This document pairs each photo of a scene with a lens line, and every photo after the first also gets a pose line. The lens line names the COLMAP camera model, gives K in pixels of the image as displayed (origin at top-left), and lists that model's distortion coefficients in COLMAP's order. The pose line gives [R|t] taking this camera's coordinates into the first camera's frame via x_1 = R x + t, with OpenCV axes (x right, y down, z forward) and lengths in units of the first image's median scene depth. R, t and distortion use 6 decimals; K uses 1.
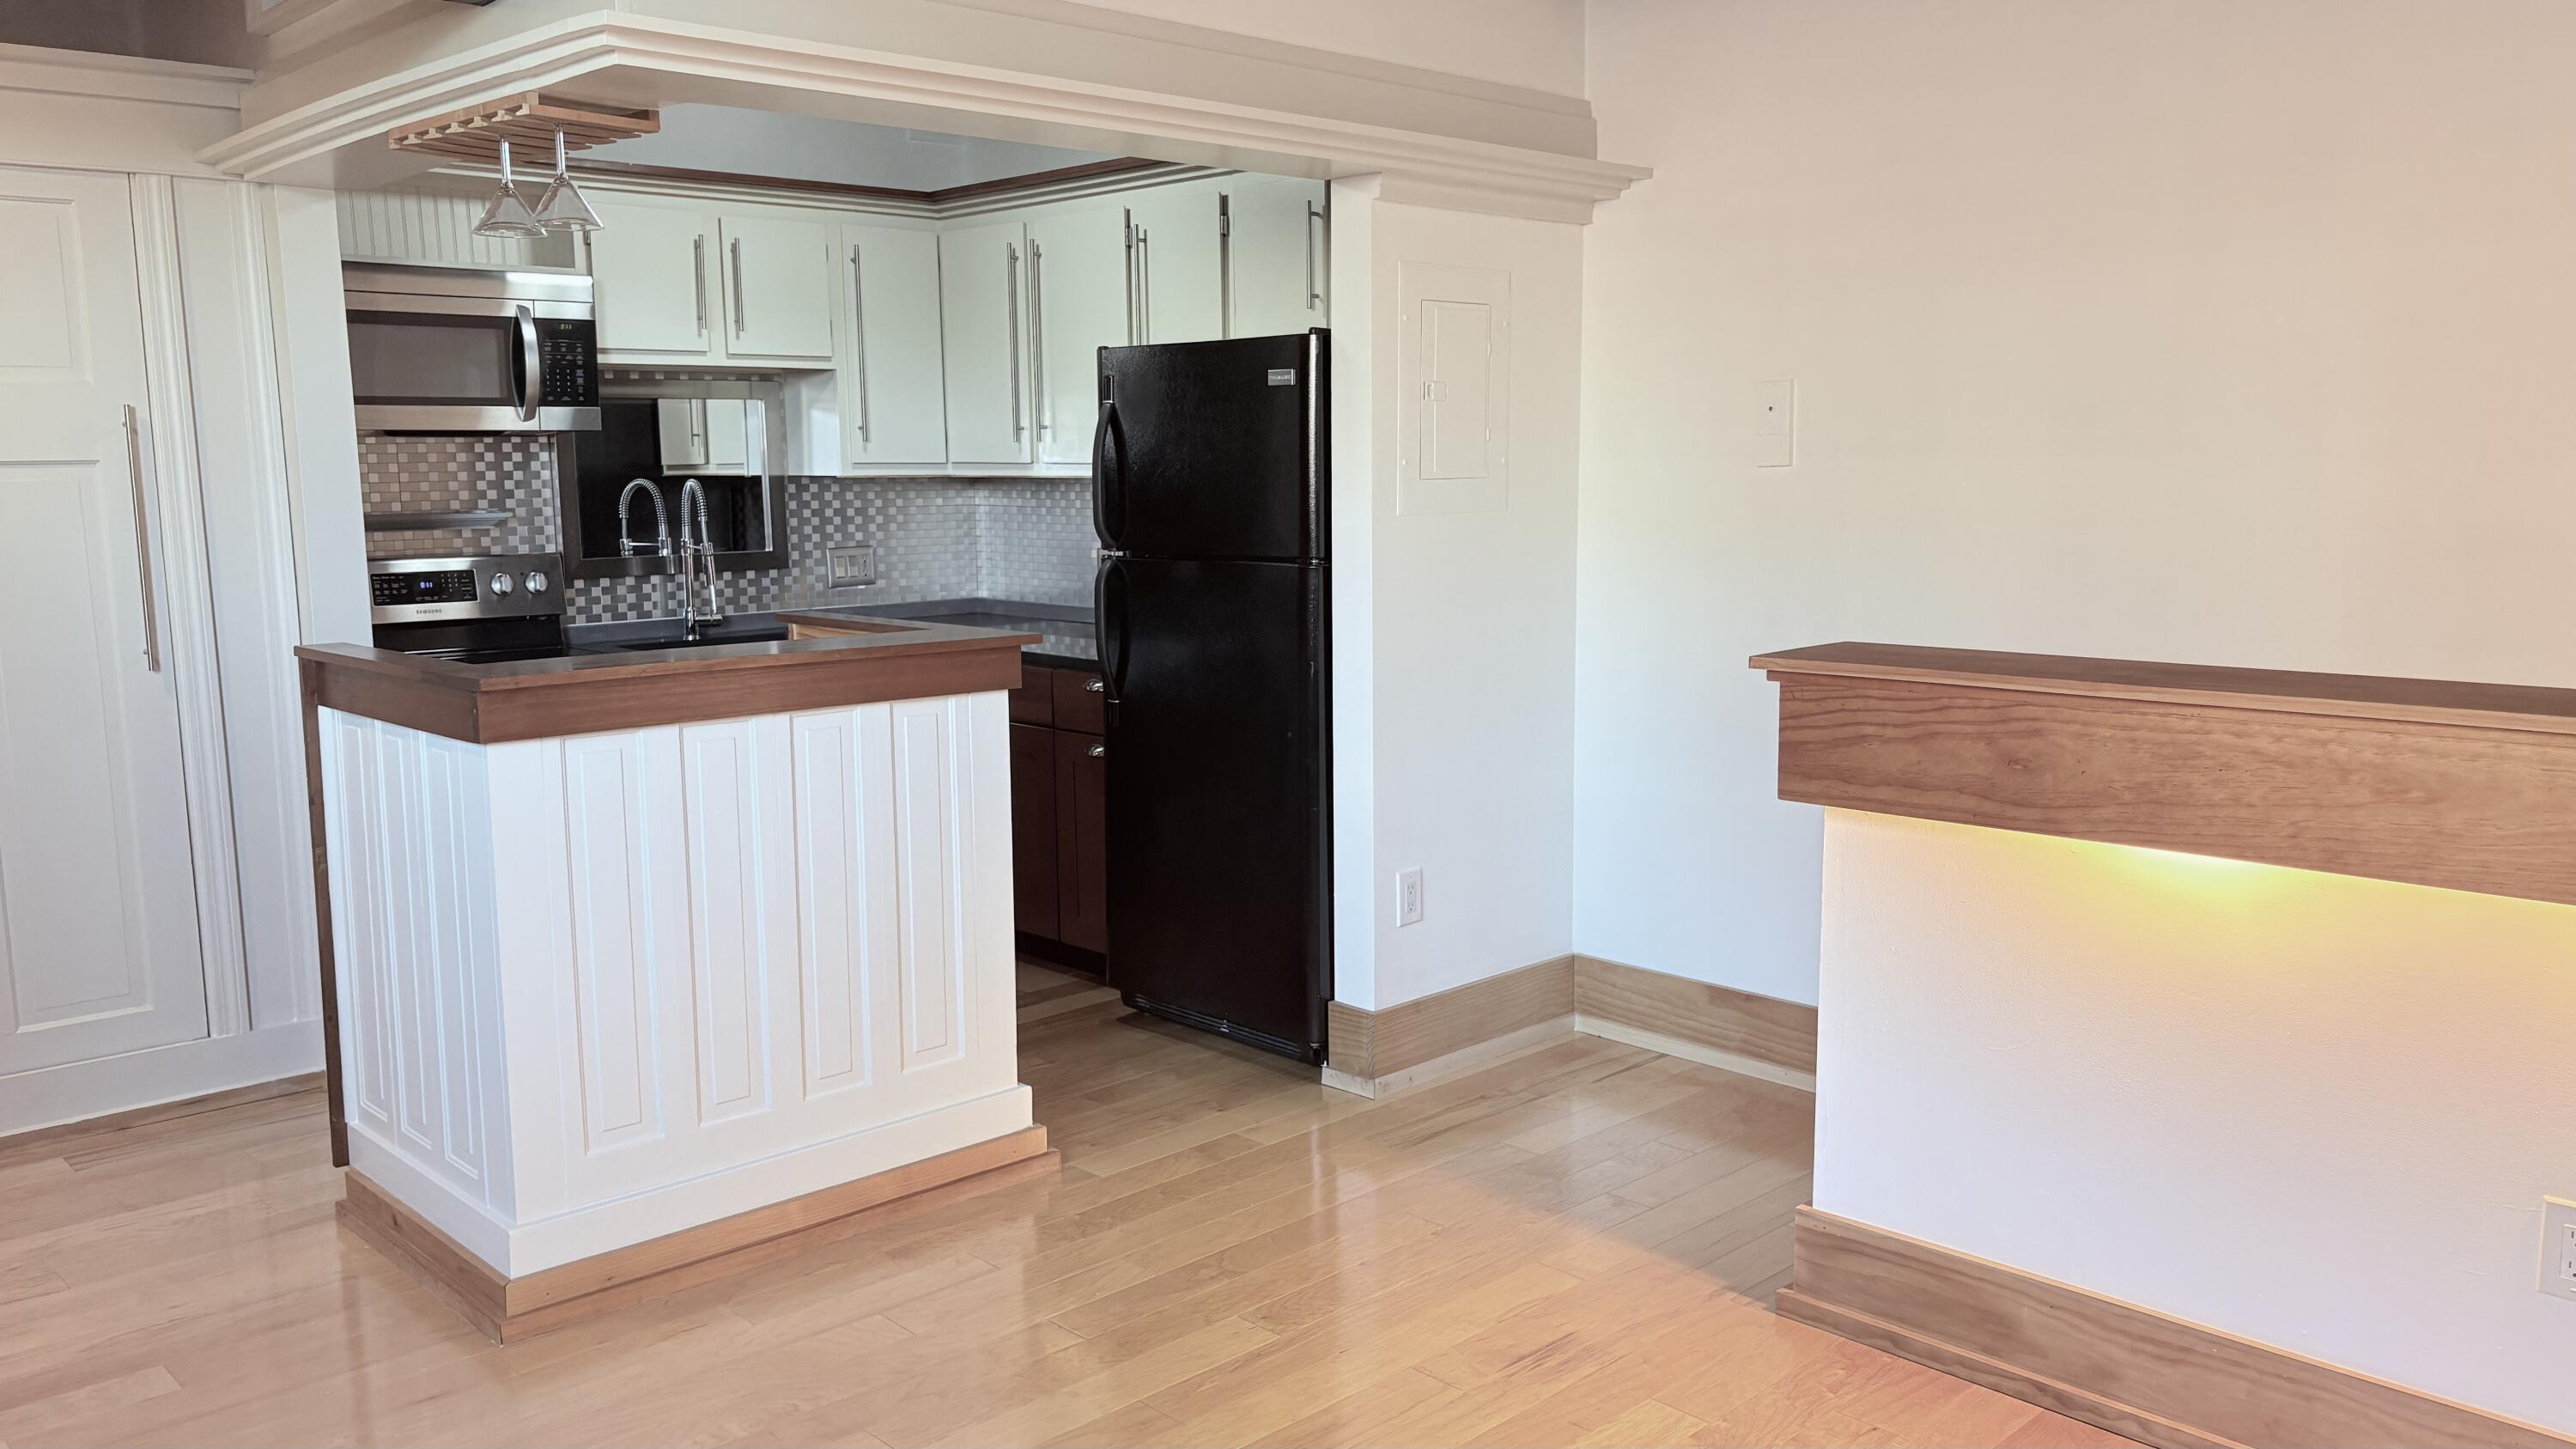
lens RADIAL K [[1881.4, 0, 1310.7], [0, 1881.4, 755.0], [0, 0, 1]] dist [0.002058, 0.004635]
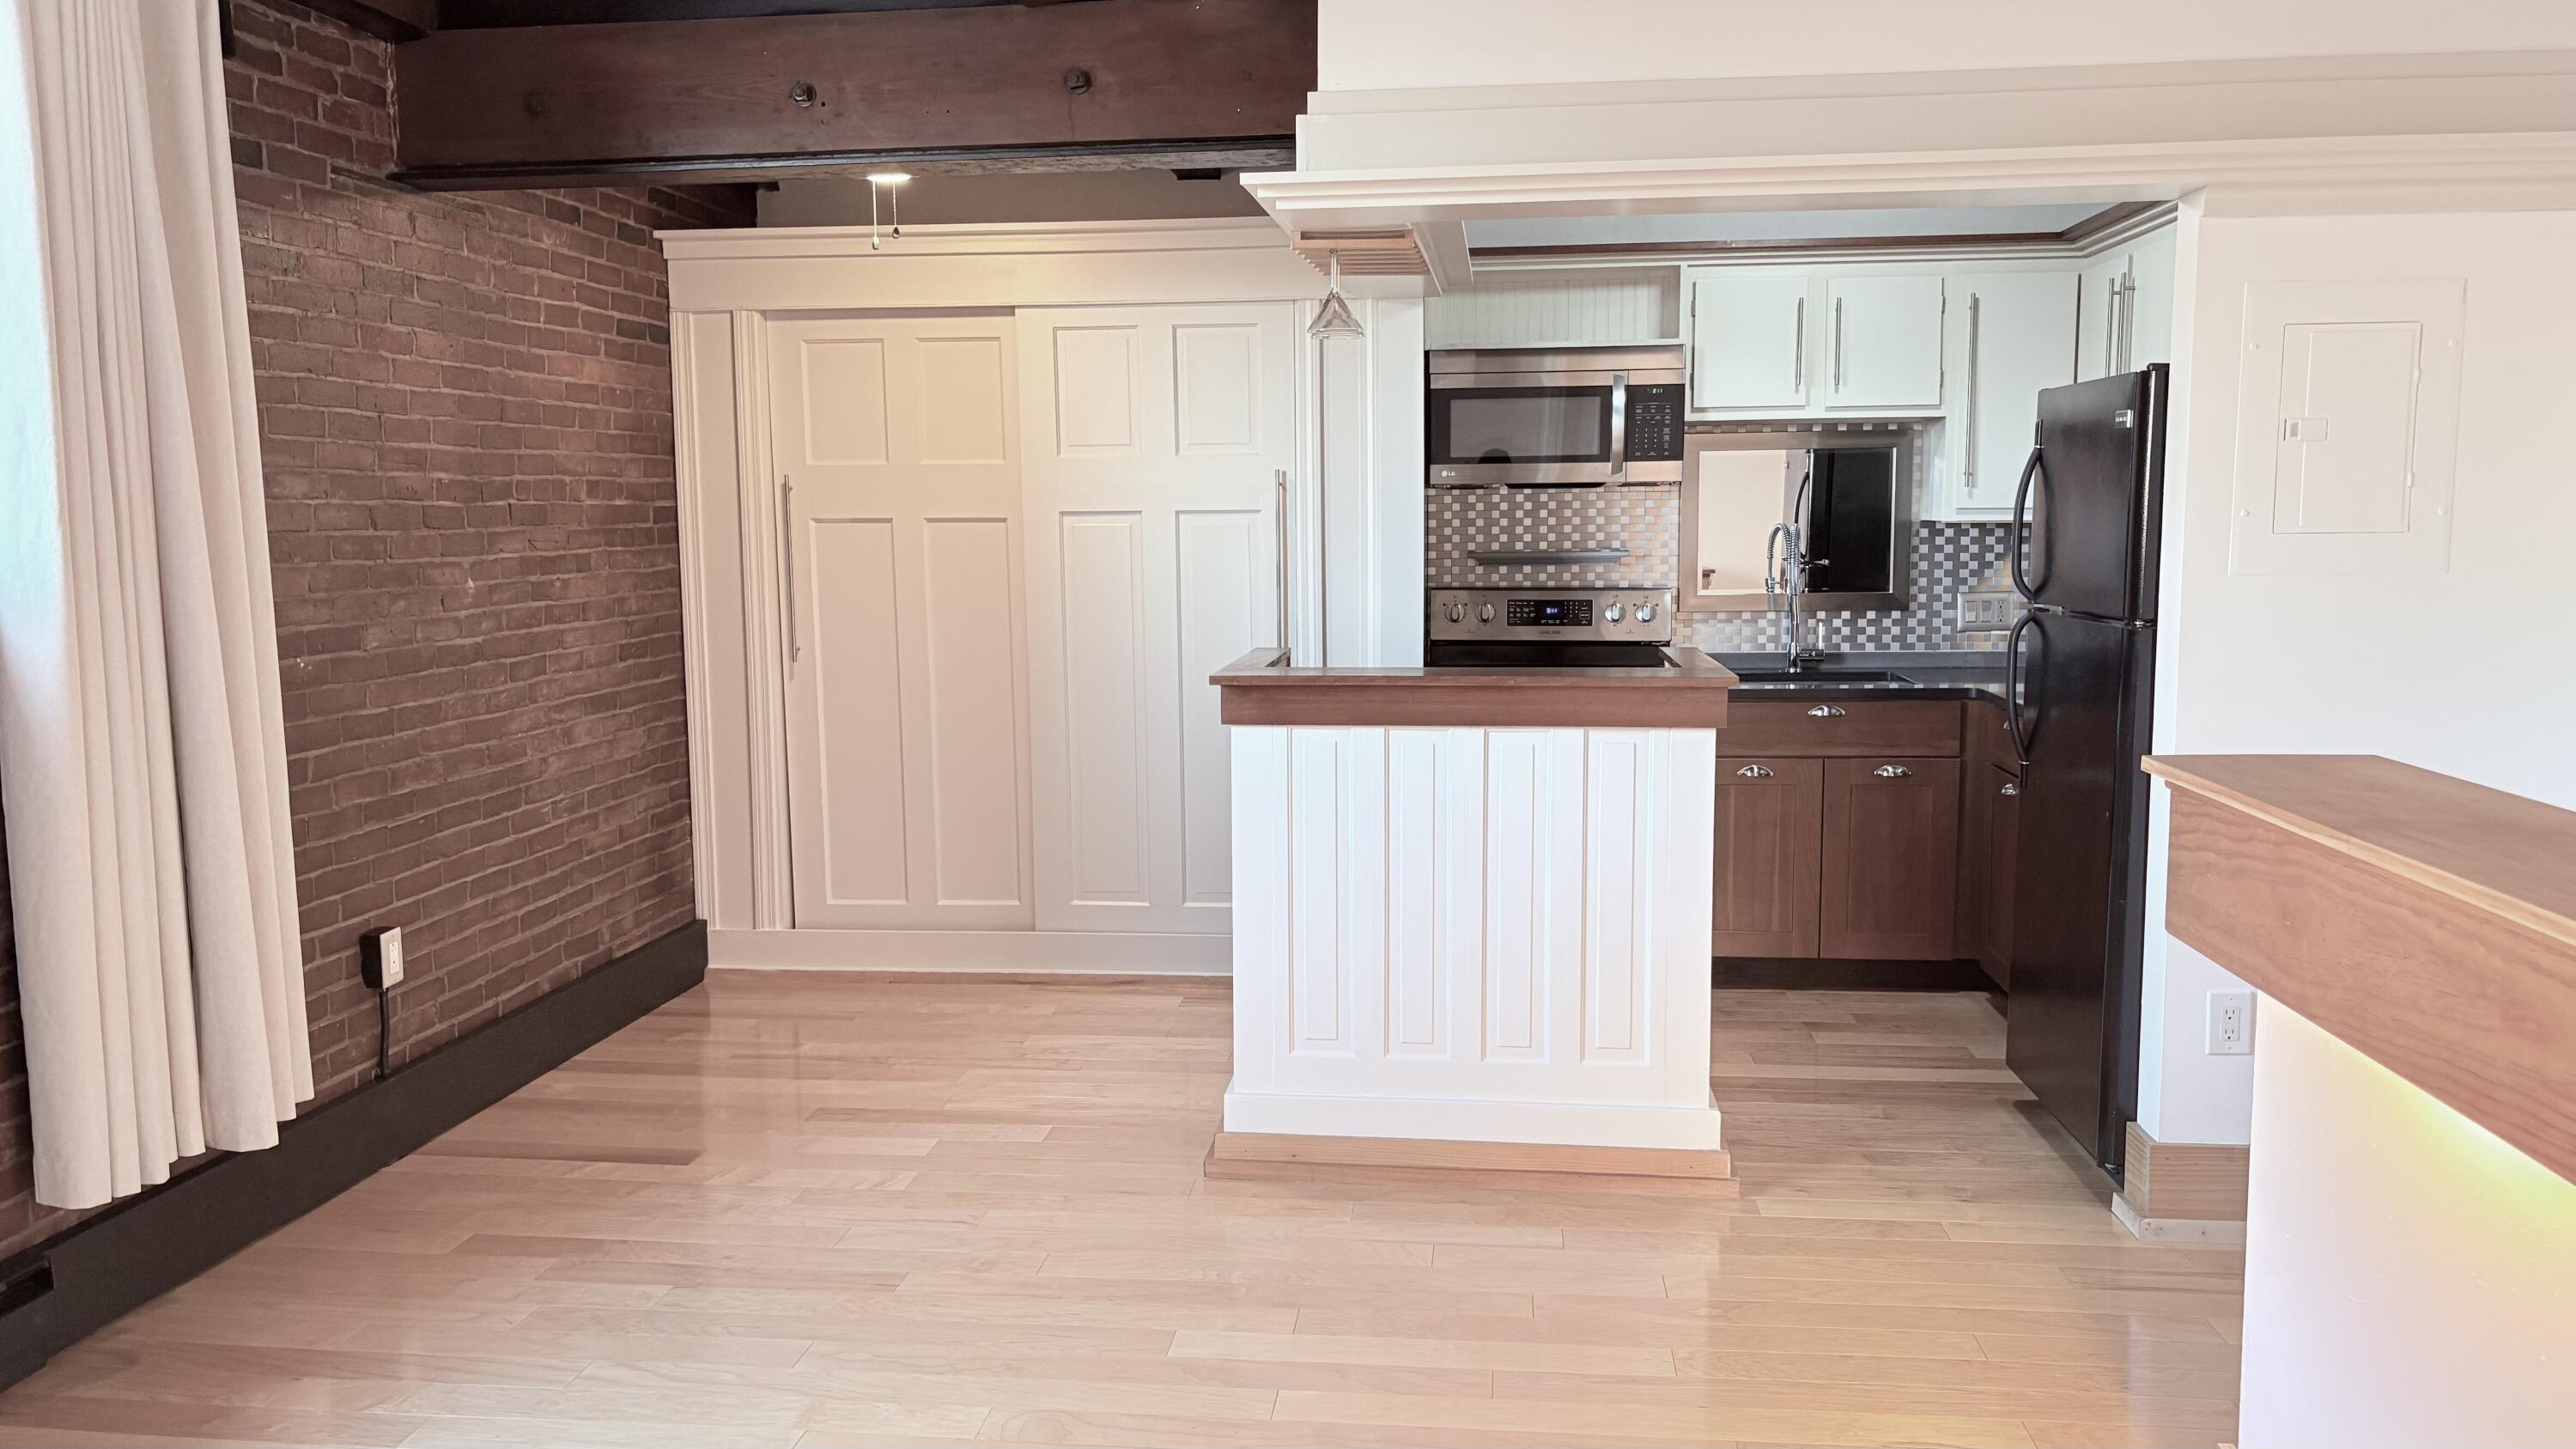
lens RADIAL K [[1917.2, 0, 1288.0], [0, 1917.2, 724.5], [0, 0, 1]] dist [-0.001267, -0.000169]
pose [[0.632409, 0.088503, -0.769562, 0.330222], [-0.115839, 0.993086, 0.019016, -0.018878], [0.765925, 0.077120, 0.638288, 0.082679]]
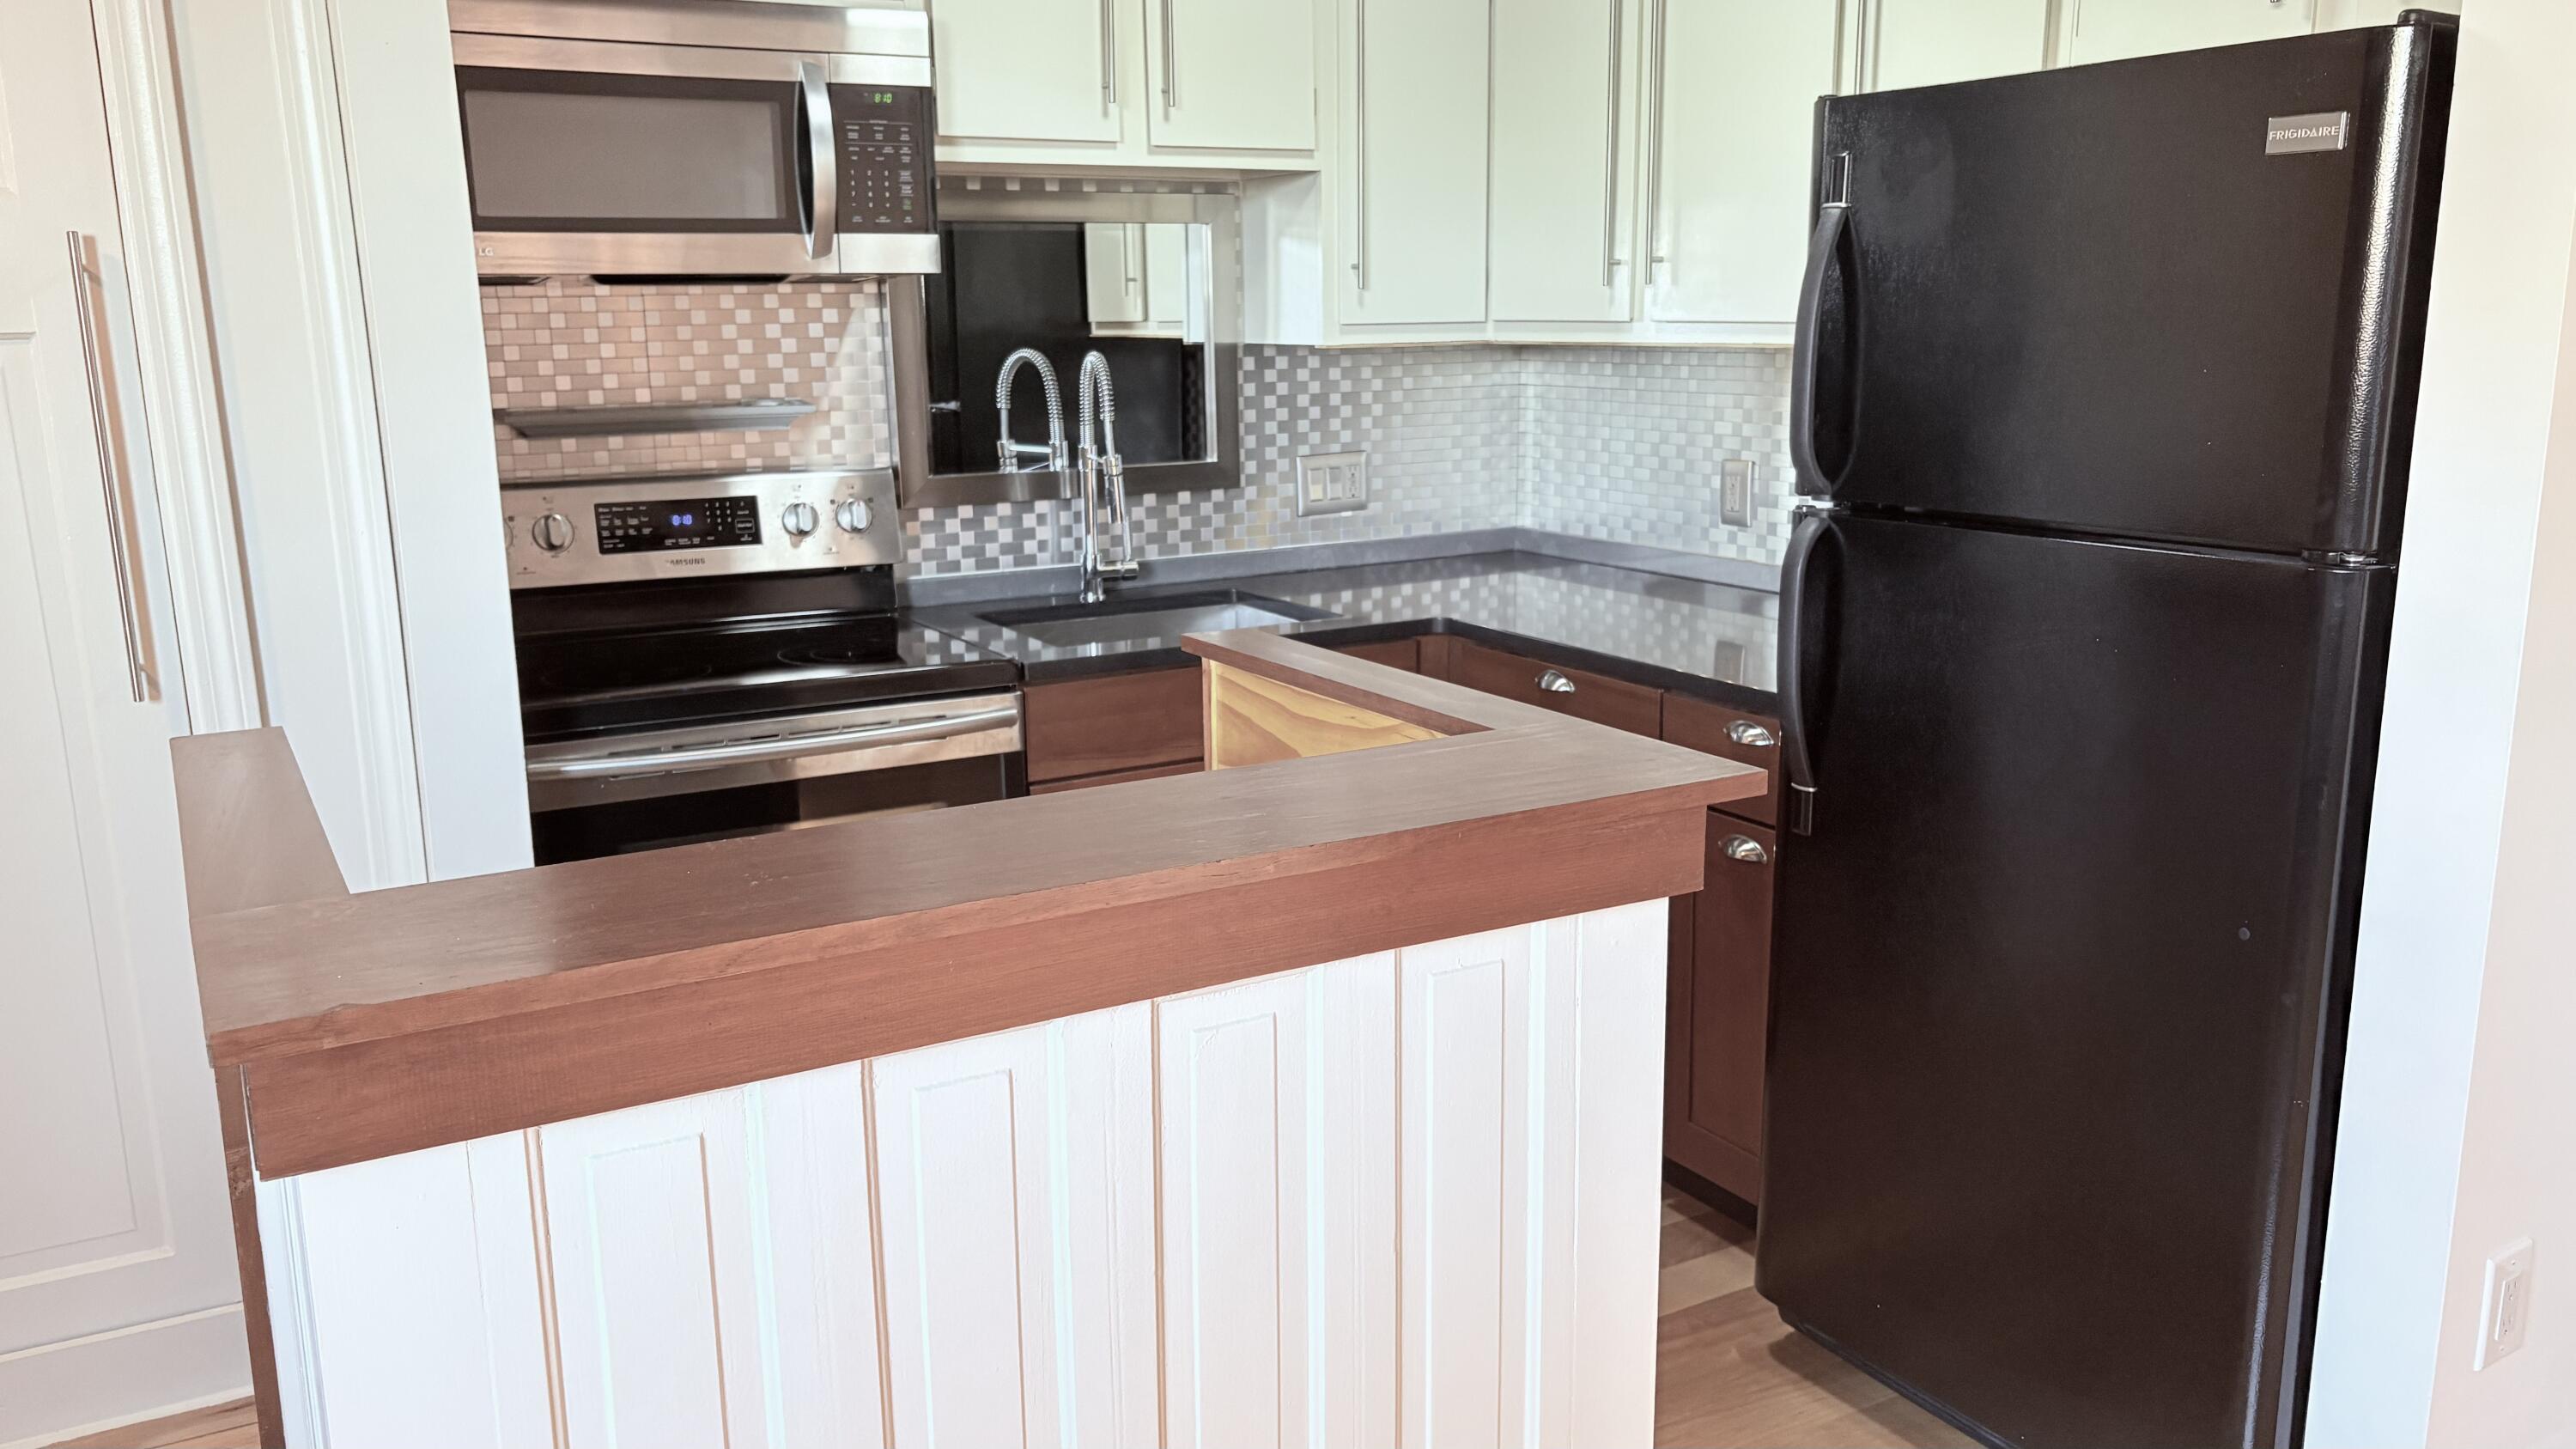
lens RADIAL K [[1958.4, 0, 1288.0], [0, 1958.4, 724.5], [0, 0, 1]] dist [0.262714, -0.433421]
pose [[0.965074, 0.049973, -0.257167, -0.083577], [-0.034874, 0.997408, 0.062942, -0.063044], [0.259646, -0.051776, 0.964315, 0.350618]]
